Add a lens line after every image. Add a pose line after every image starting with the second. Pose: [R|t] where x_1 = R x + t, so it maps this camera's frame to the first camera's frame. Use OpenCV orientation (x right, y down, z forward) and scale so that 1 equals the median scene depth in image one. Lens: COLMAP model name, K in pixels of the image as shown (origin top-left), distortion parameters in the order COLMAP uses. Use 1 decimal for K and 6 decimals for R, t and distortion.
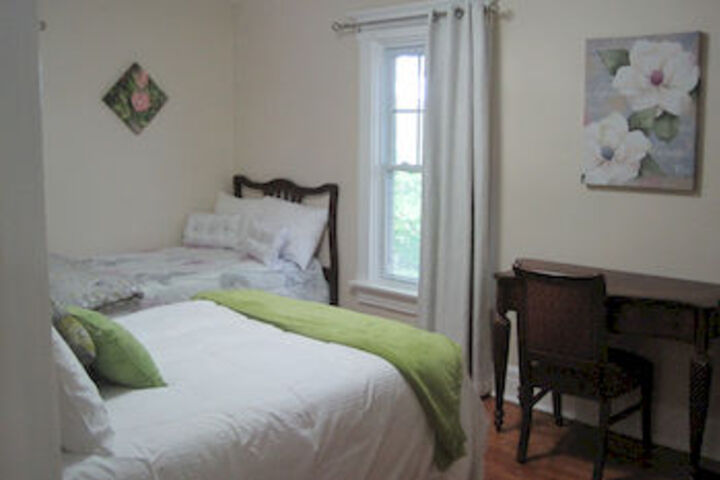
lens RADIAL K [[771.3, 0, 359.4], [0, 771.3, 240.6], [0, 0, 1]] dist [-0.123546, 0.000000]
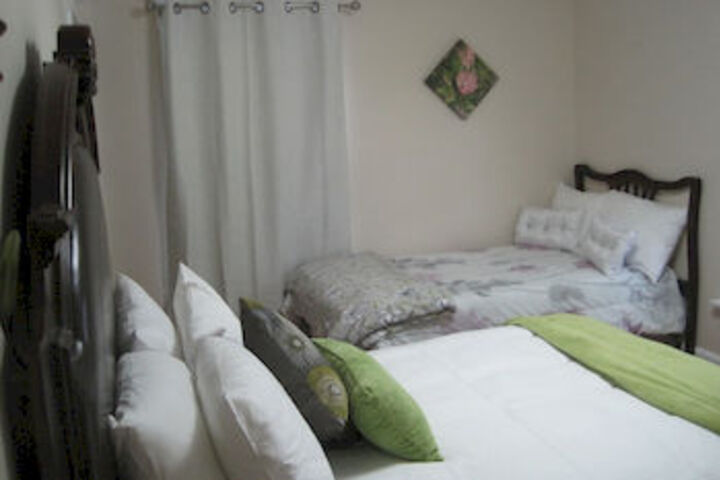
lens RADIAL K [[771.3, 0, 359.2], [0, 771.3, 236.3], [0, 0, 1]] dist [-0.123546, 0.000000]
pose [[0.895437, 0.032608, -0.443992, 0.002587], [-0.021668, 0.999324, 0.029692, -0.028216], [0.444660, -0.016967, 0.895539, 0.142748]]
